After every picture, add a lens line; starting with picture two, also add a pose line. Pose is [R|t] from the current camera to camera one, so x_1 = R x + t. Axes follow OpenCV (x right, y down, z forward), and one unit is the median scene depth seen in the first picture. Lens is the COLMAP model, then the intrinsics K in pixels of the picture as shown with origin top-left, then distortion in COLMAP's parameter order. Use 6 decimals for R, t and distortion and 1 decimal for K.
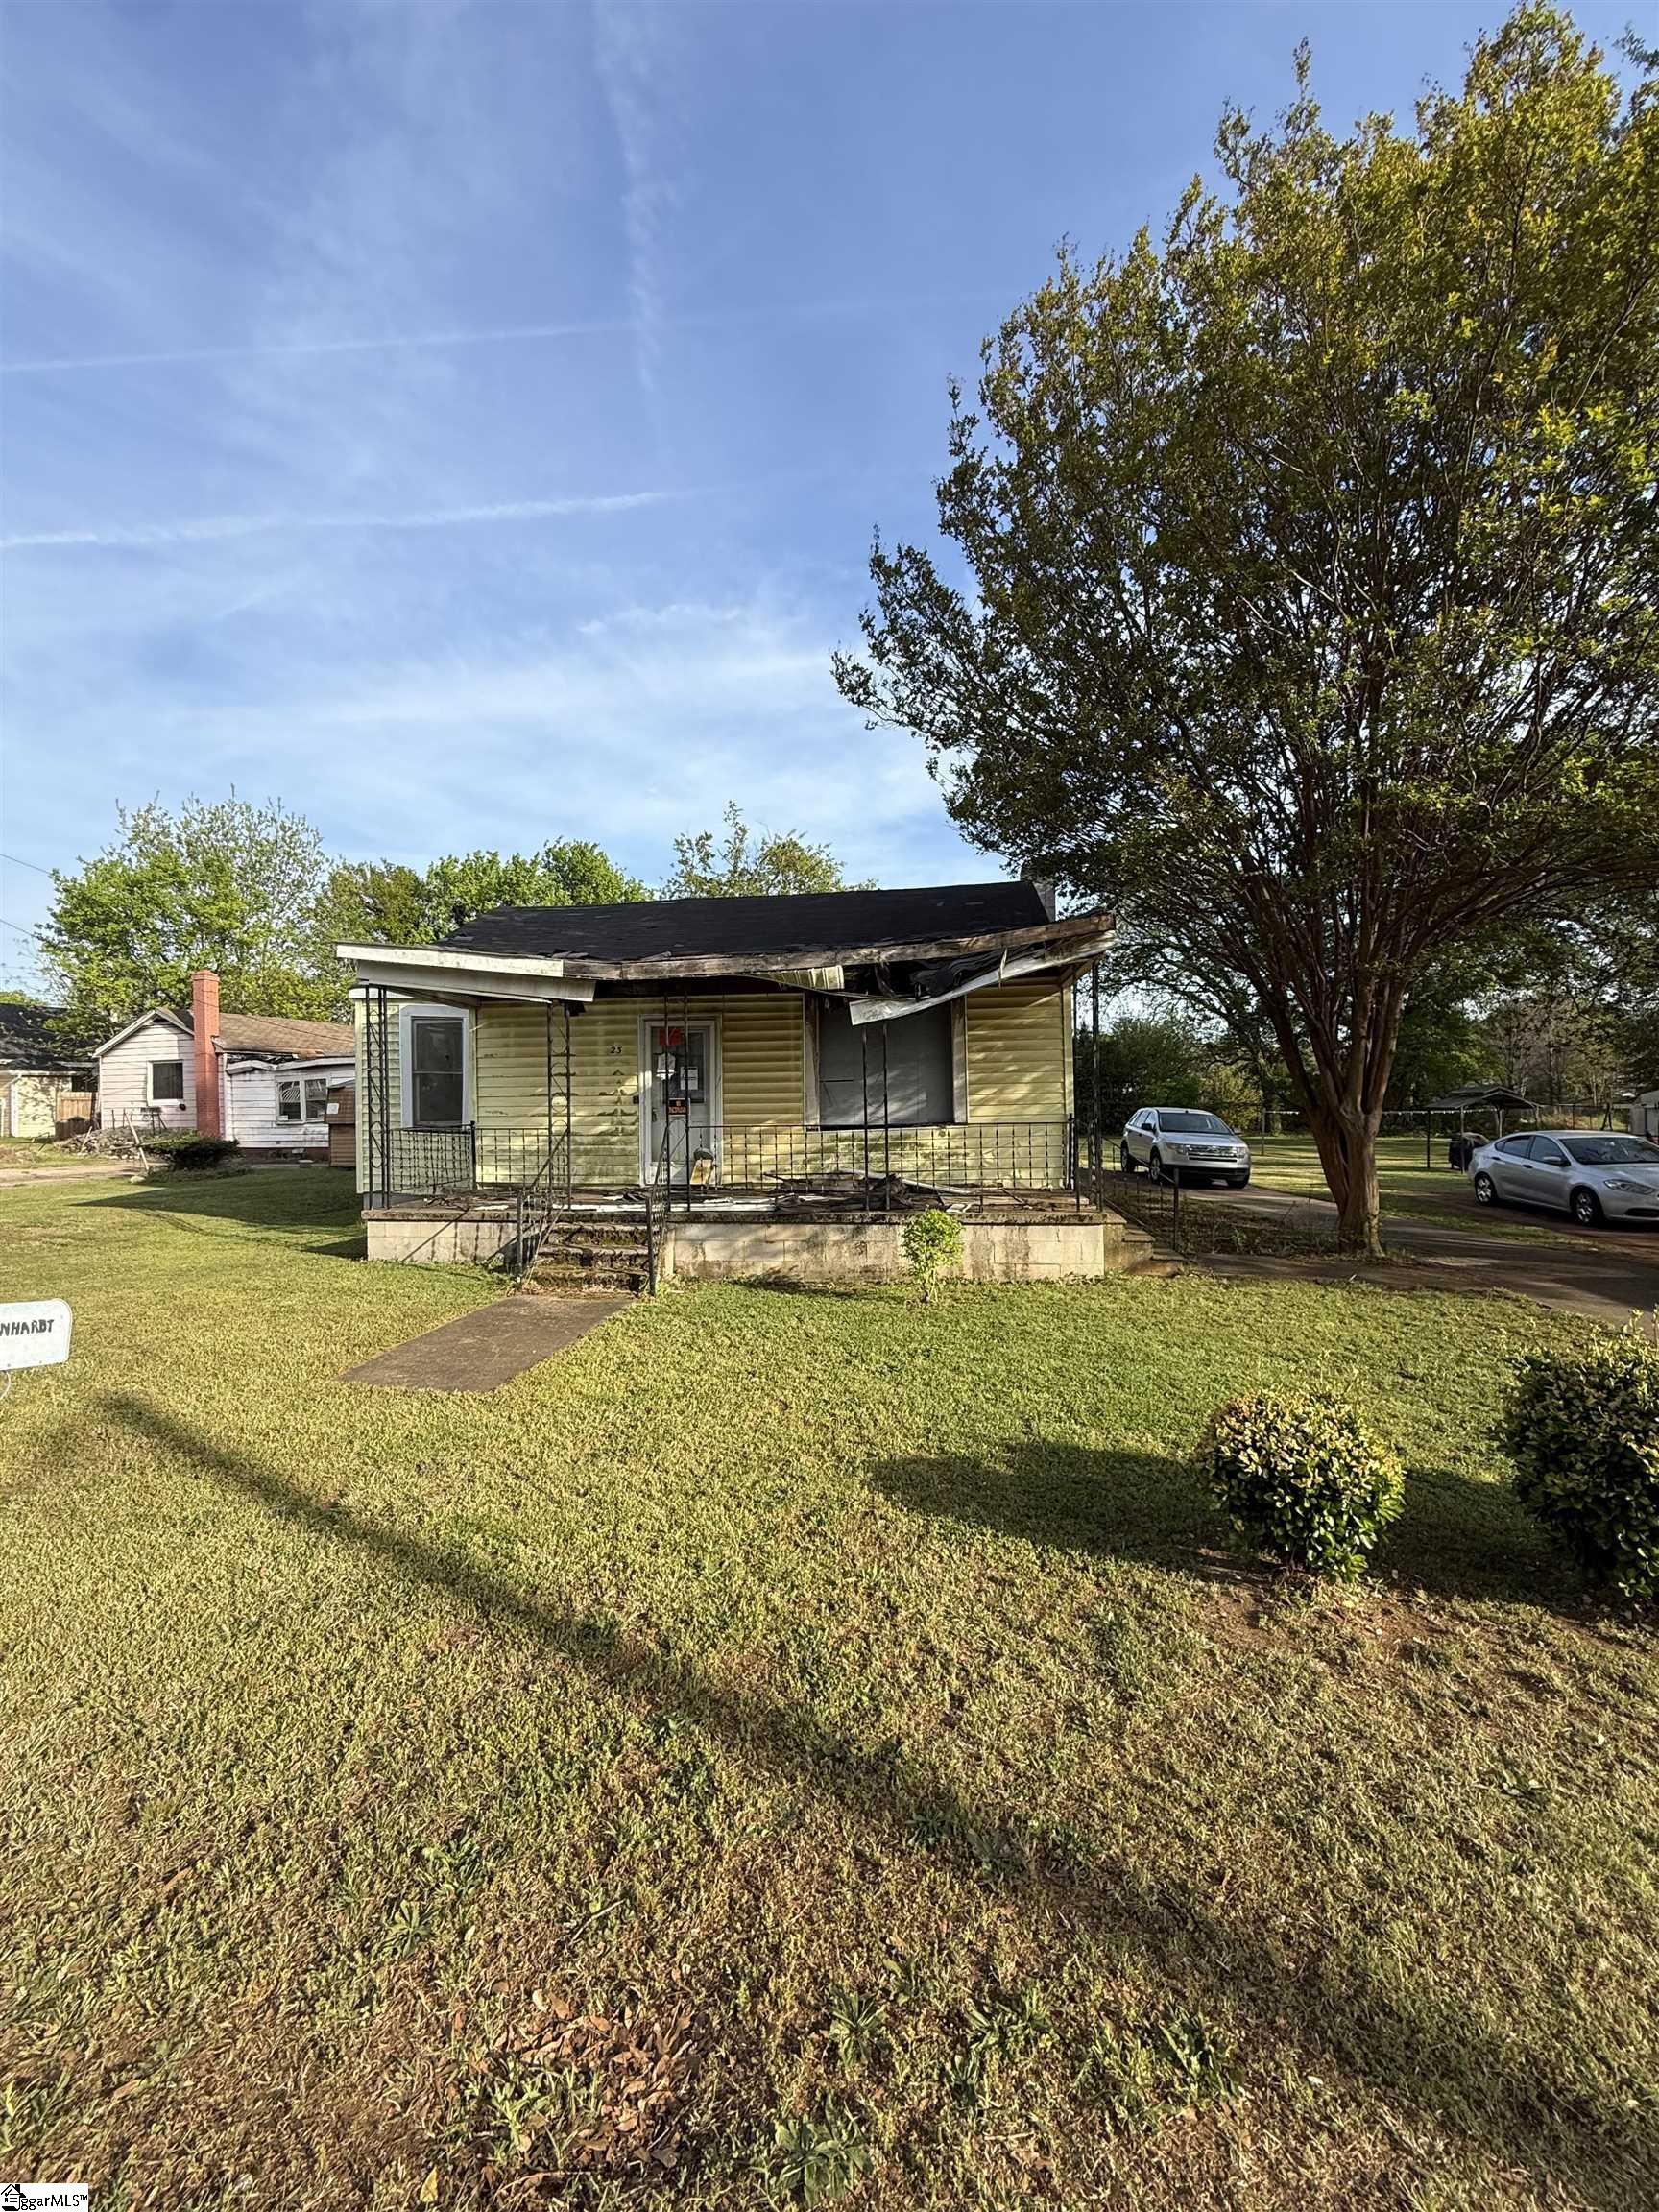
lens RADIAL K [[870.5, 0, 837.2], [0, 870.5, 1100.5], [0, 0, 1]] dist [-0.000981, 0.000086]
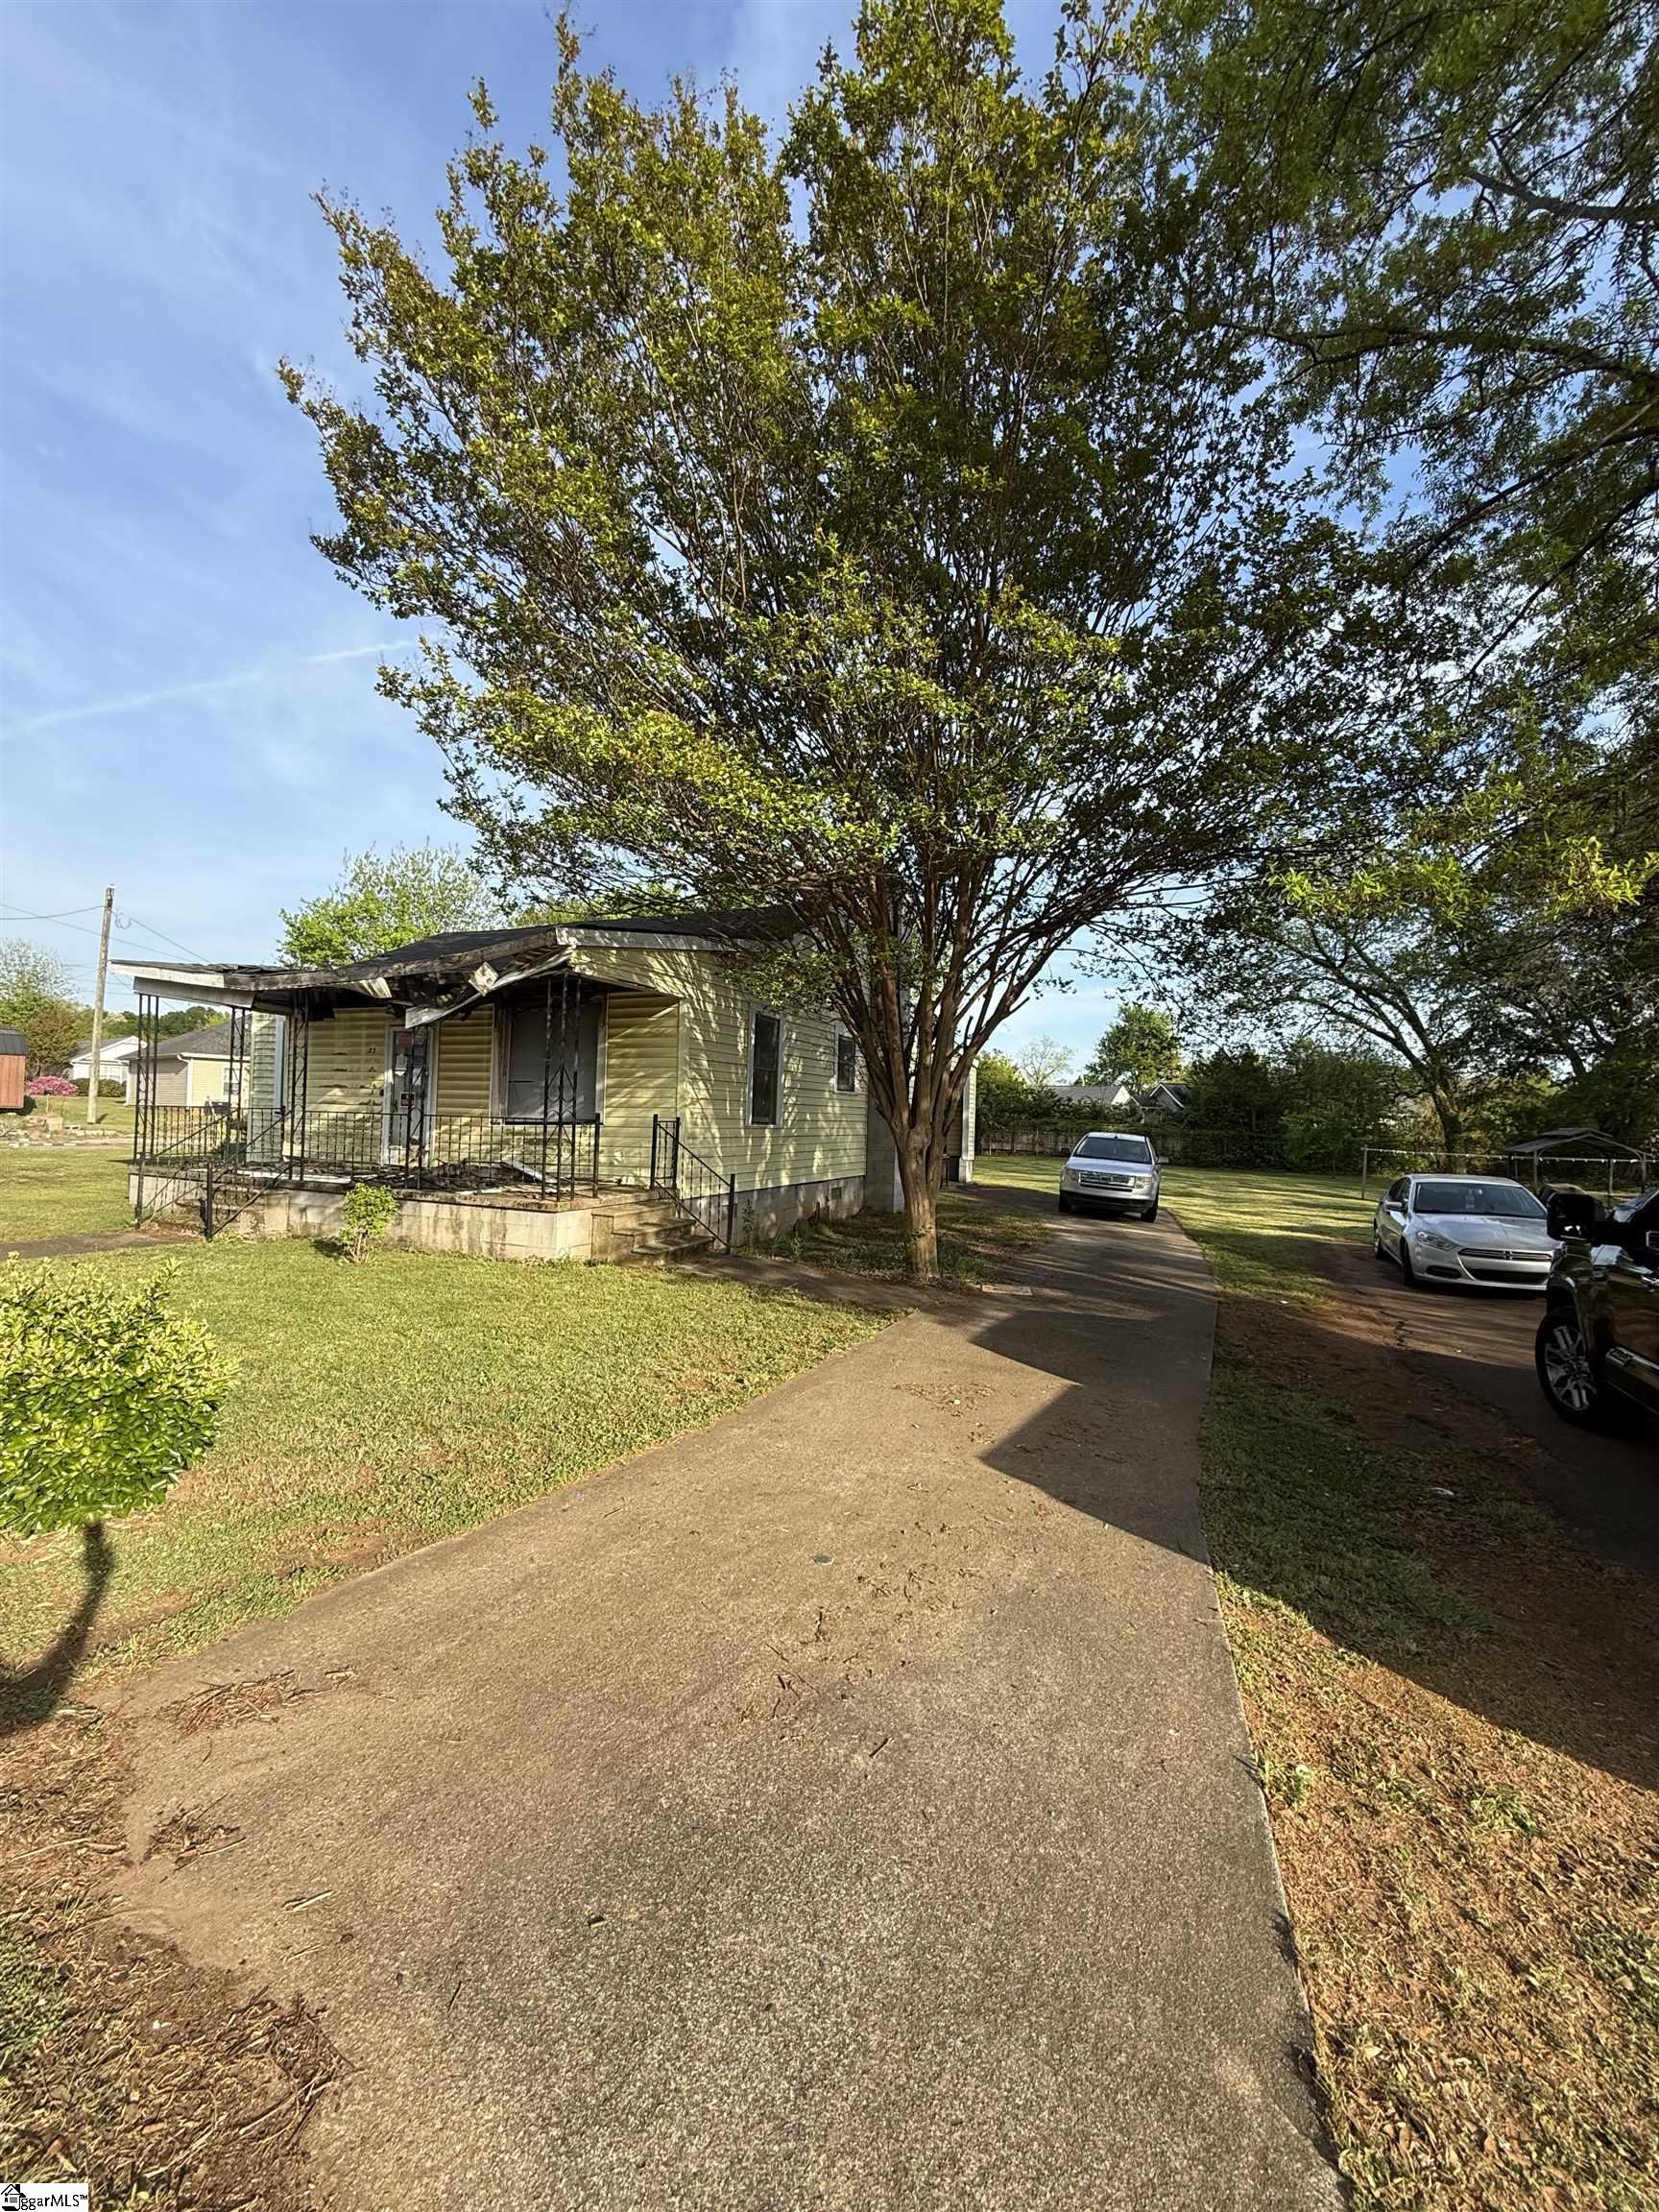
lens RADIAL K [[870.5, 0, 837.2], [0, 870.5, 1100.5], [0, 0, 1]] dist [-0.000981, 0.000086]
pose [[0.959410, 0.036298, -0.279668, 0.699747], [-0.042417, 0.998974, -0.015856, 0.002927], [0.278806, 0.027075, 0.959966, 0.034003]]
